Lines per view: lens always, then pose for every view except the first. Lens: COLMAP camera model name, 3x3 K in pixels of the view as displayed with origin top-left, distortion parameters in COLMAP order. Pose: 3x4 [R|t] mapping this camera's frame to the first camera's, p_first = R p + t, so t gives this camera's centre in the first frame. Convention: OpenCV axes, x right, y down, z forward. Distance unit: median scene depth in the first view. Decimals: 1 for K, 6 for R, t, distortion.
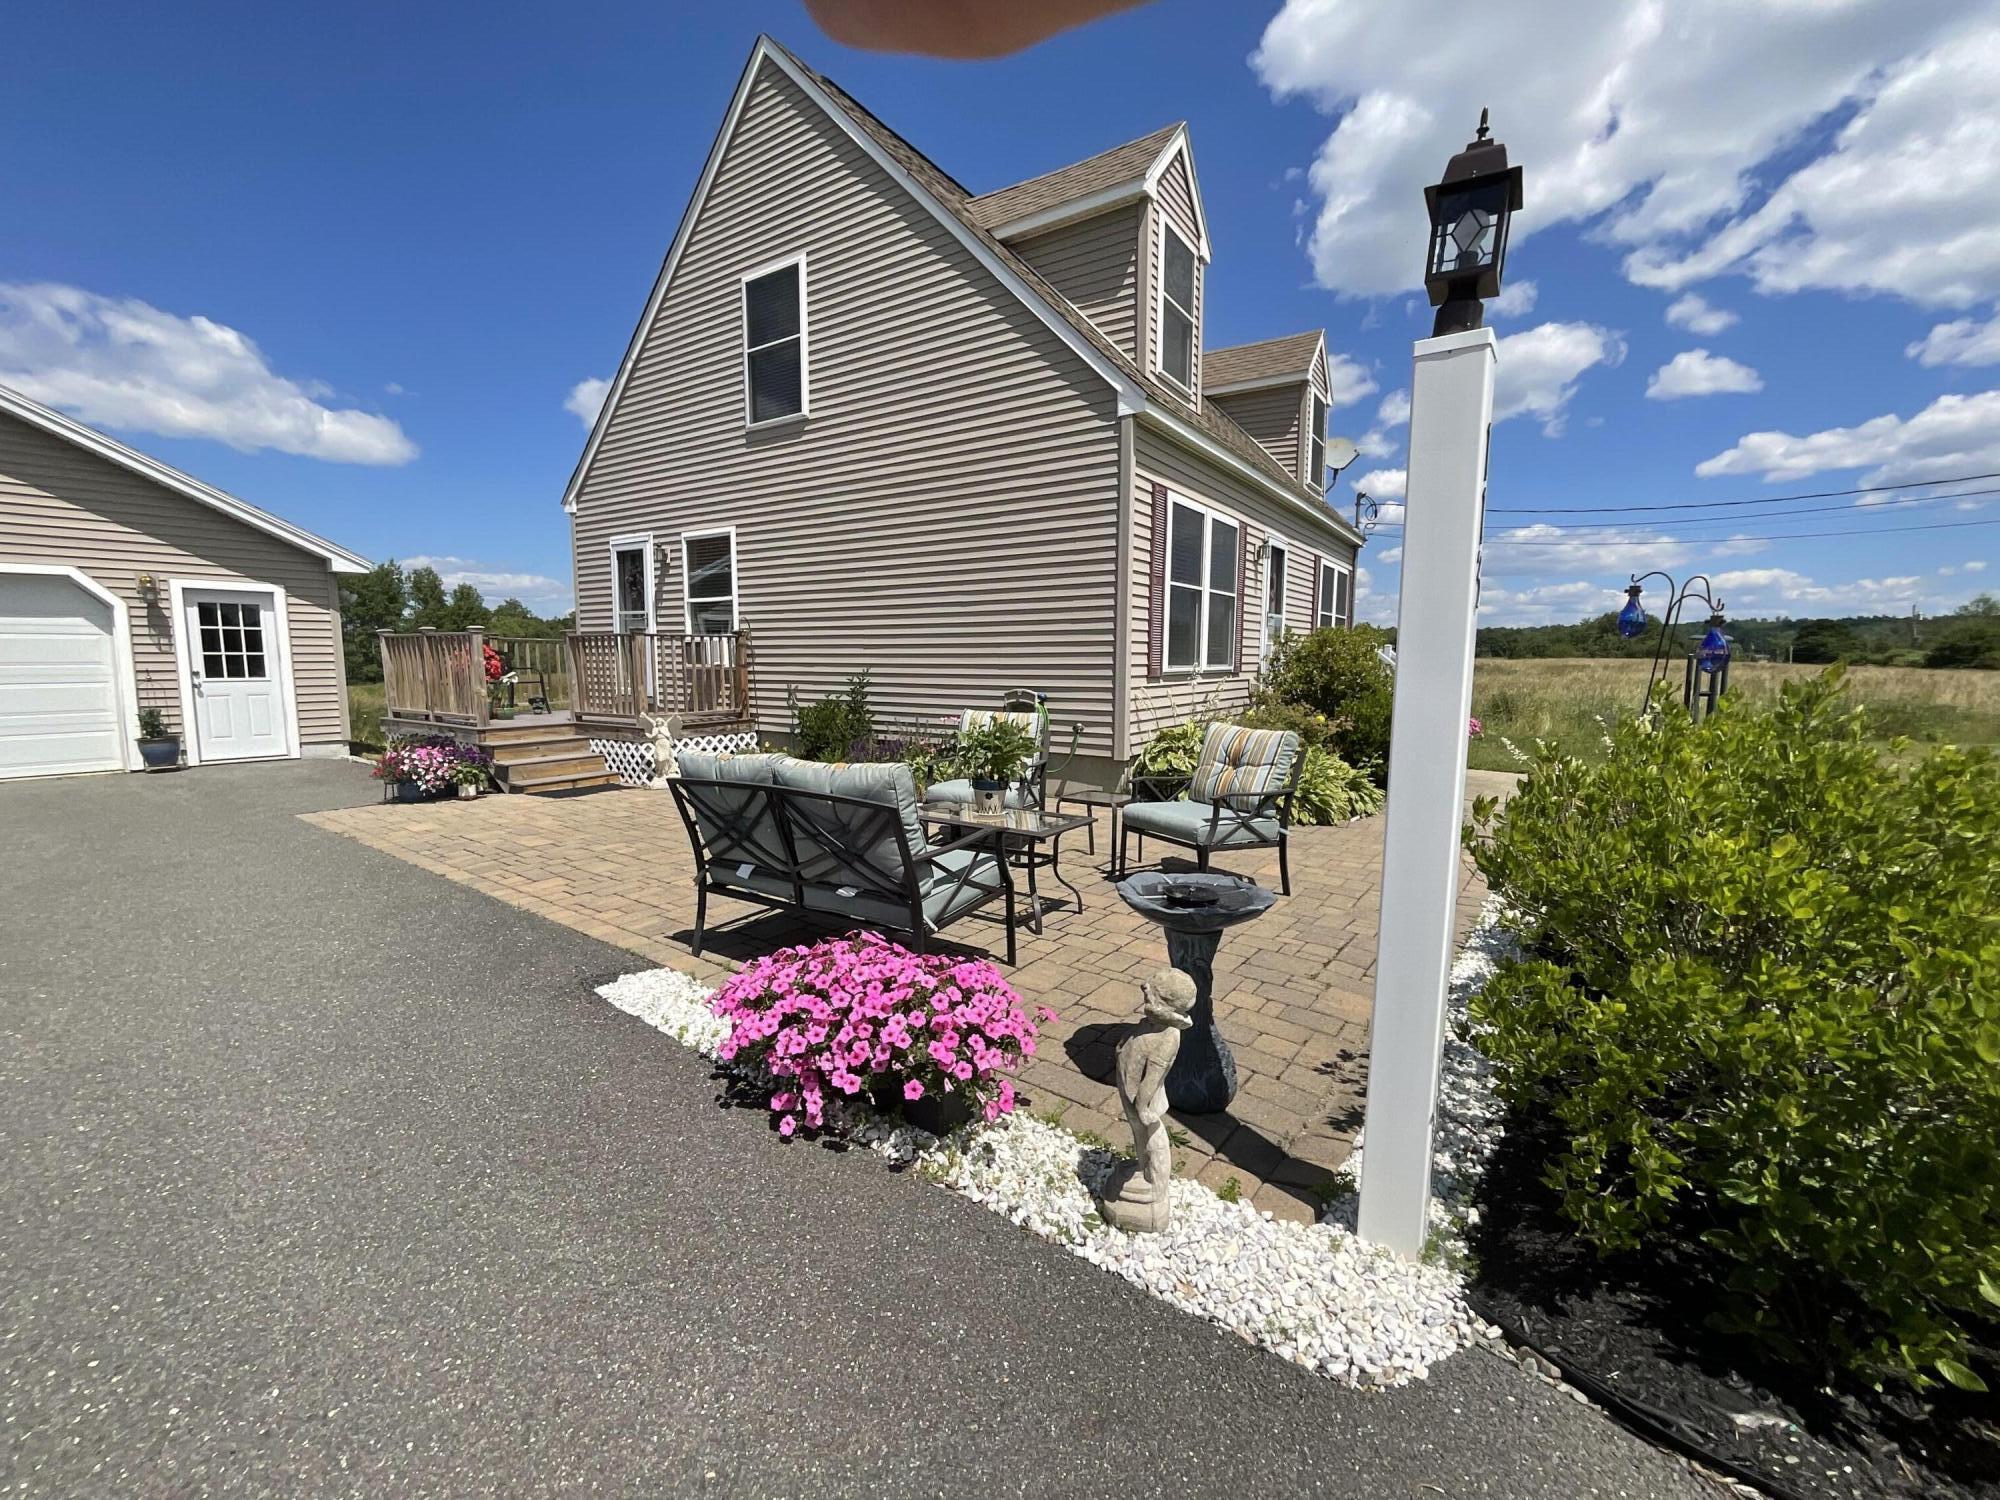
lens RADIAL K [[835.2, 0, 1001.0], [0, 835.2, 742.2], [0, 0, 1]] dist [0.002788, 0.000288]
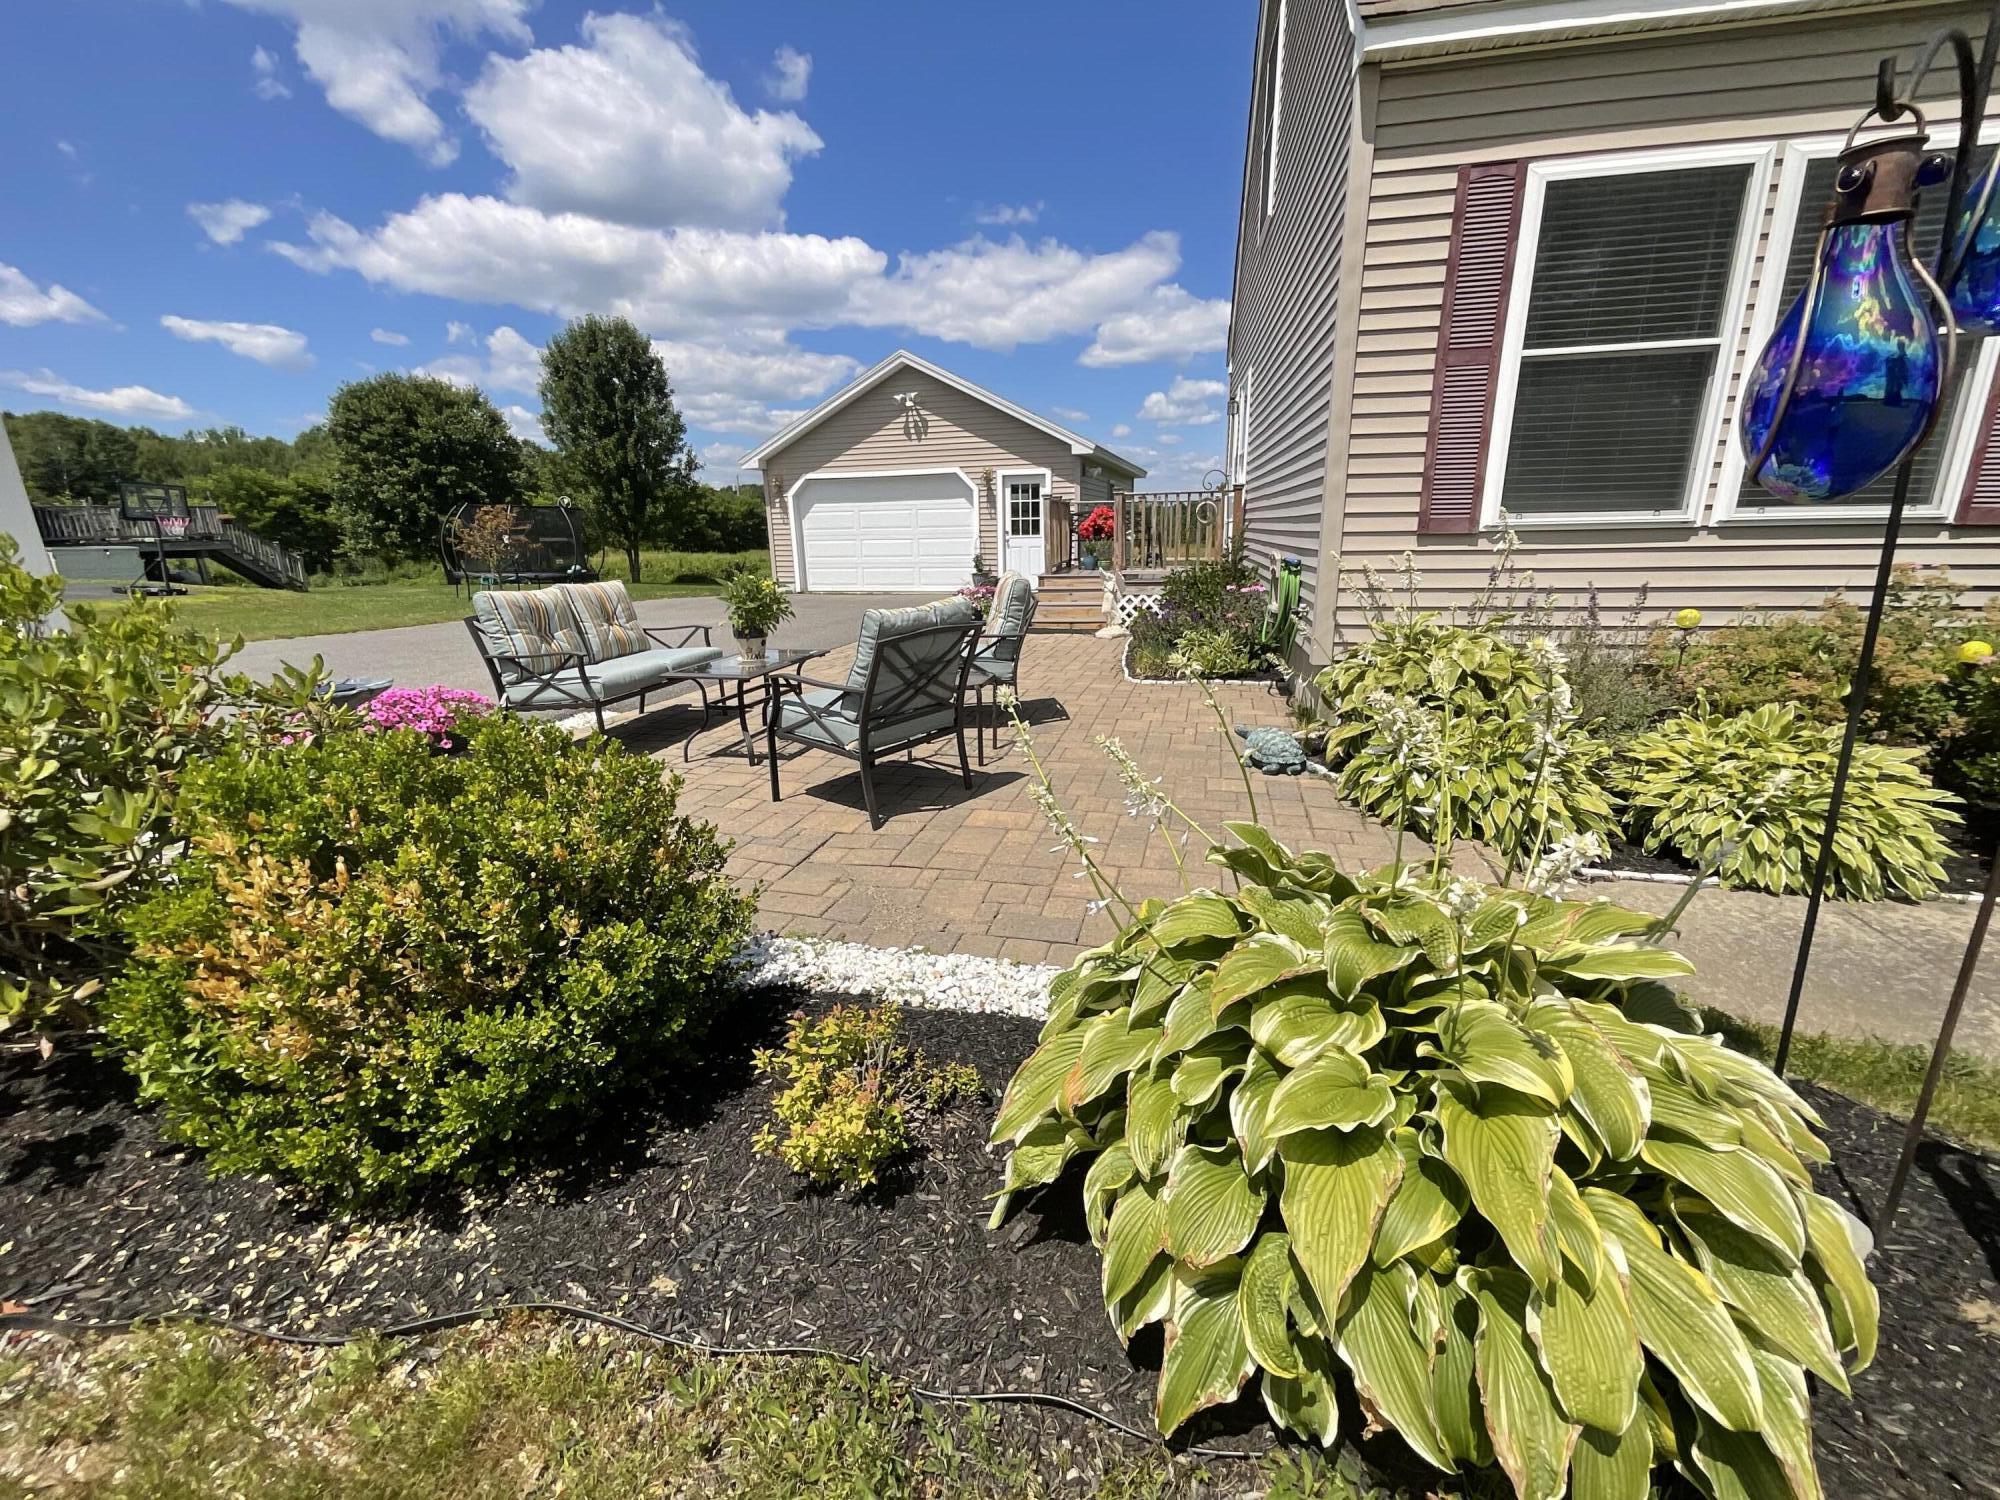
lens RADIAL K [[835.2, 0, 1001.0], [0, 835.2, 742.2], [0, 0, 1]] dist [0.002788, 0.000288]
pose [[0.376412, 0.224561, -0.898825, 0.621349], [-0.078717, 0.974423, 0.210483, -0.035422], [0.923102, -0.008475, 0.384461, 0.492429]]
